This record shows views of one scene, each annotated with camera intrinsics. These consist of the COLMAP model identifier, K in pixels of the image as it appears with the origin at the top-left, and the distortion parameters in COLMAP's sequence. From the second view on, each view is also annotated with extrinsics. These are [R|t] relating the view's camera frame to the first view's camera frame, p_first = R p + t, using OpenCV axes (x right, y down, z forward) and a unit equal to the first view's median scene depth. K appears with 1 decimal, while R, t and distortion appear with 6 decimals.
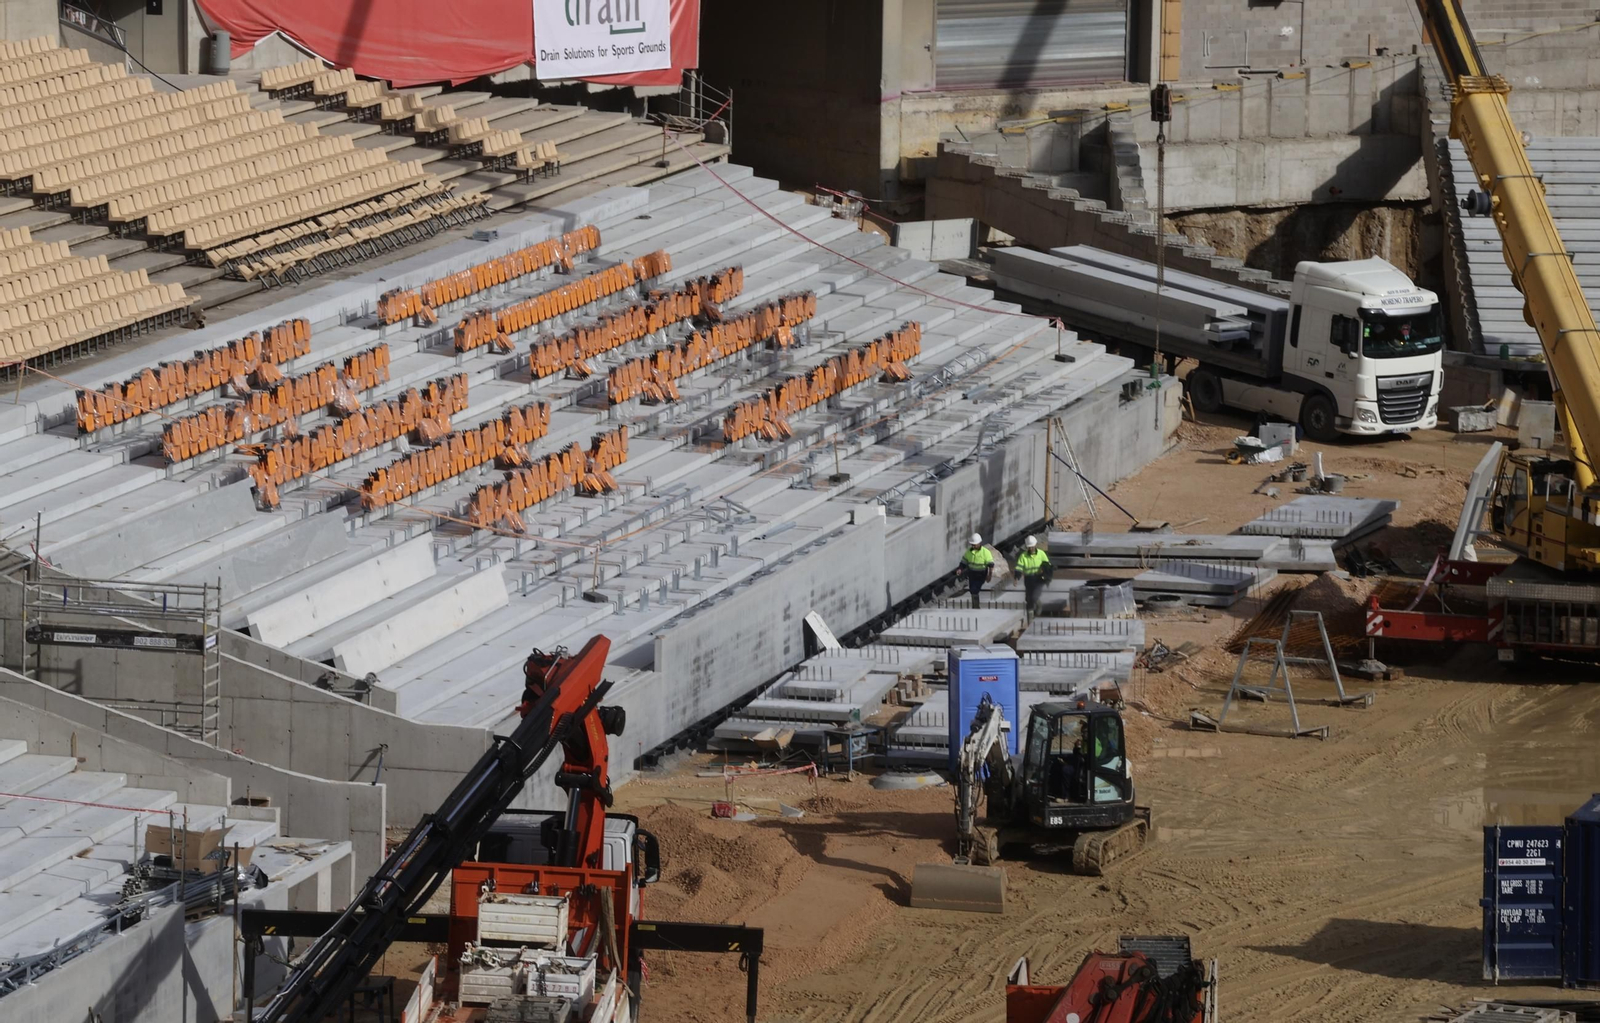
lens RADIAL K [[8309.6, 0, 713.2], [0, 8309.6, 433.4], [0, 0, 1]] dist [1.411418, 0.000000]
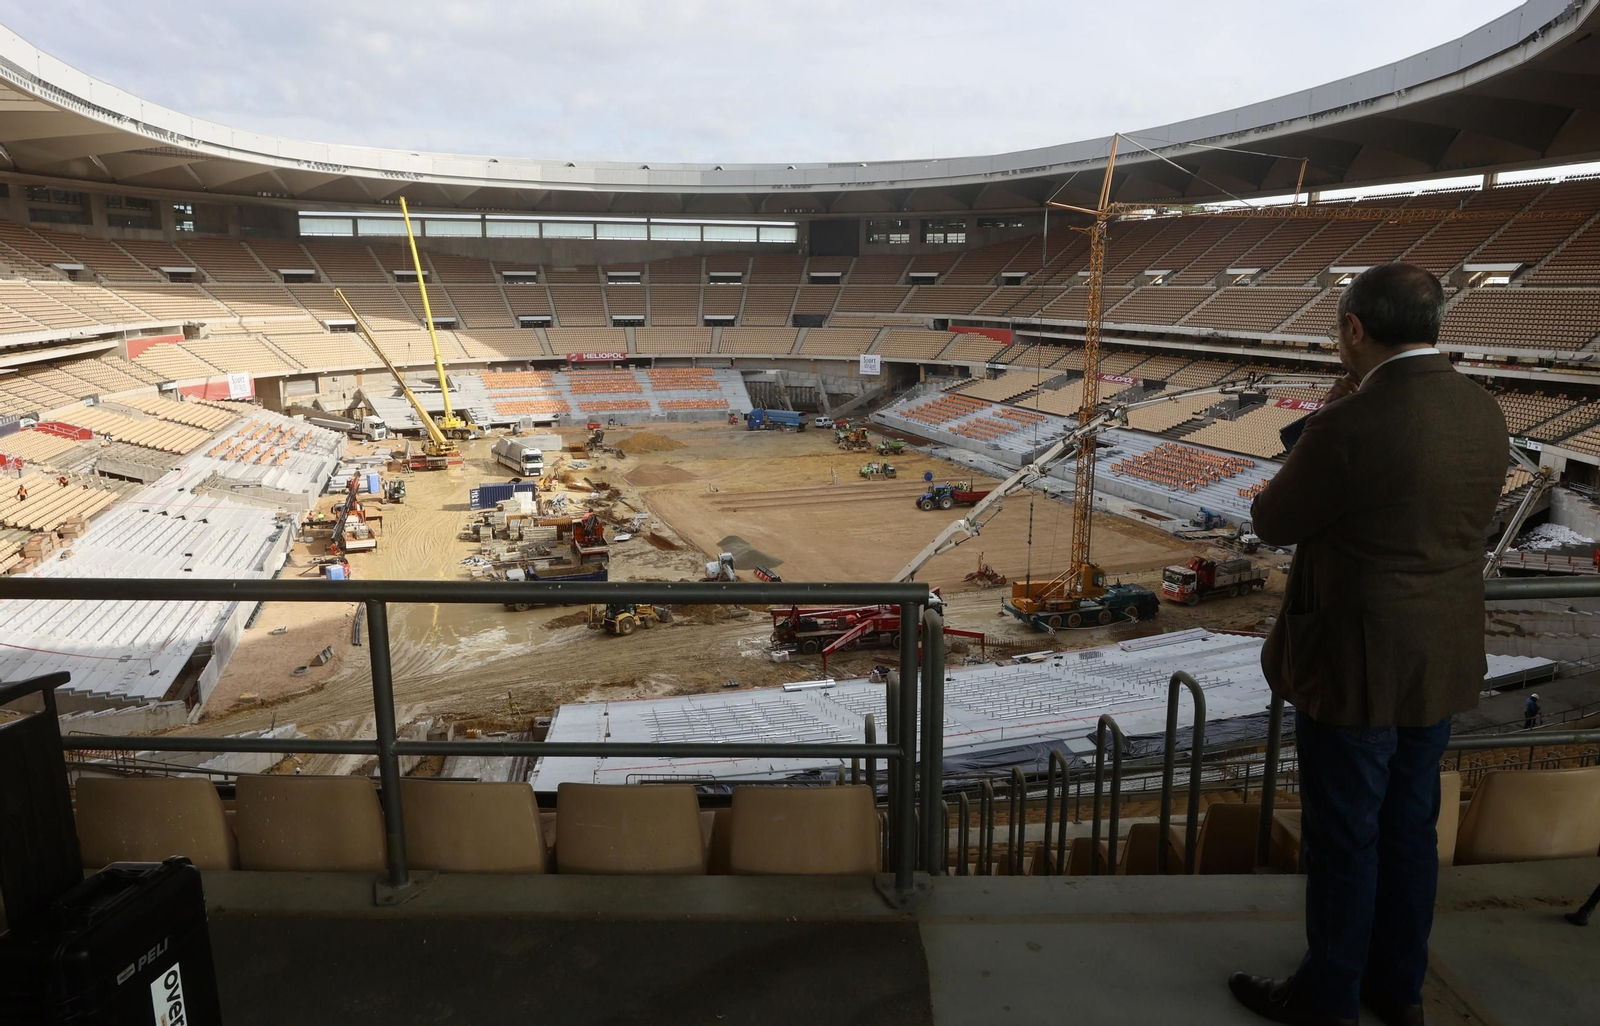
lens RADIAL K [[1057.8, 0, 789.3], [0, 1057.8, 499.2], [0, 0, 1]] dist [-0.053646, 0.035983]
pose [[0.819153, -0.122858, 0.560263, -0.182314], [0.081131, 0.991788, 0.098865, -0.012331], [-0.567809, -0.035531, 0.822393, 0.070706]]
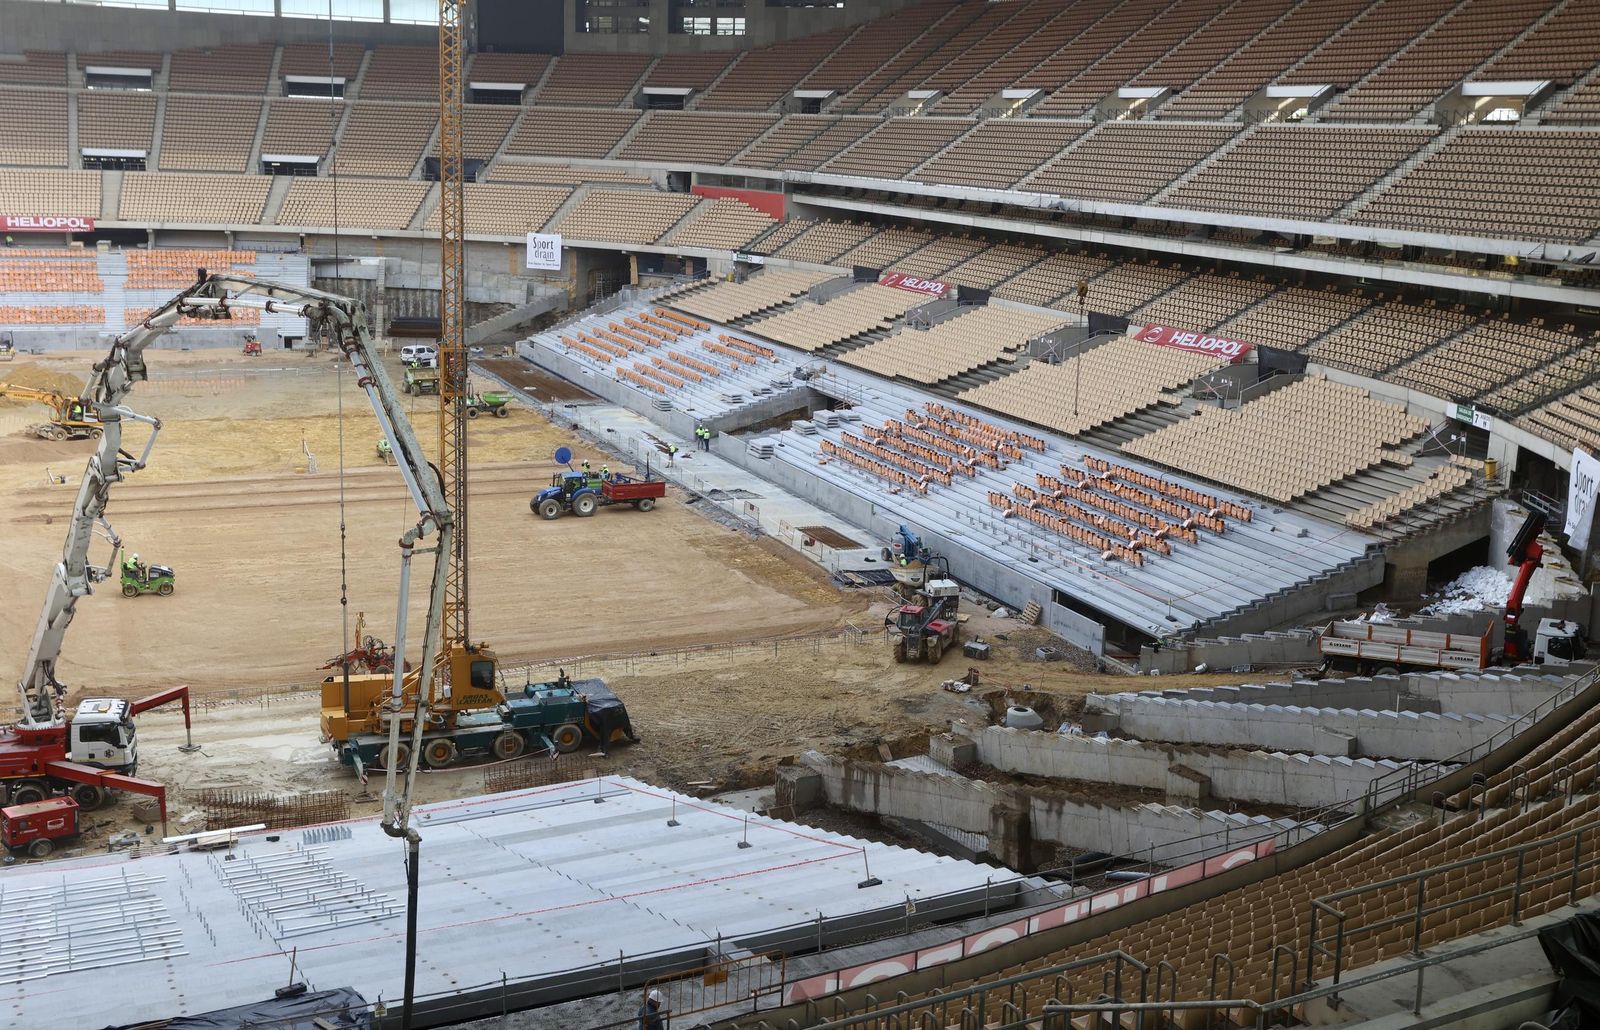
lens RADIAL K [[1820.8, 0, 831.4], [0, 1820.8, 479.4], [0, 0, 1]] dist [0.052814, 0.000000]
pose [[0.780030, -0.111485, 0.615731, 0.040788], [0.062558, 0.992965, 0.100536, 0.002602], [-0.622608, -0.039902, 0.781516, -0.011931]]
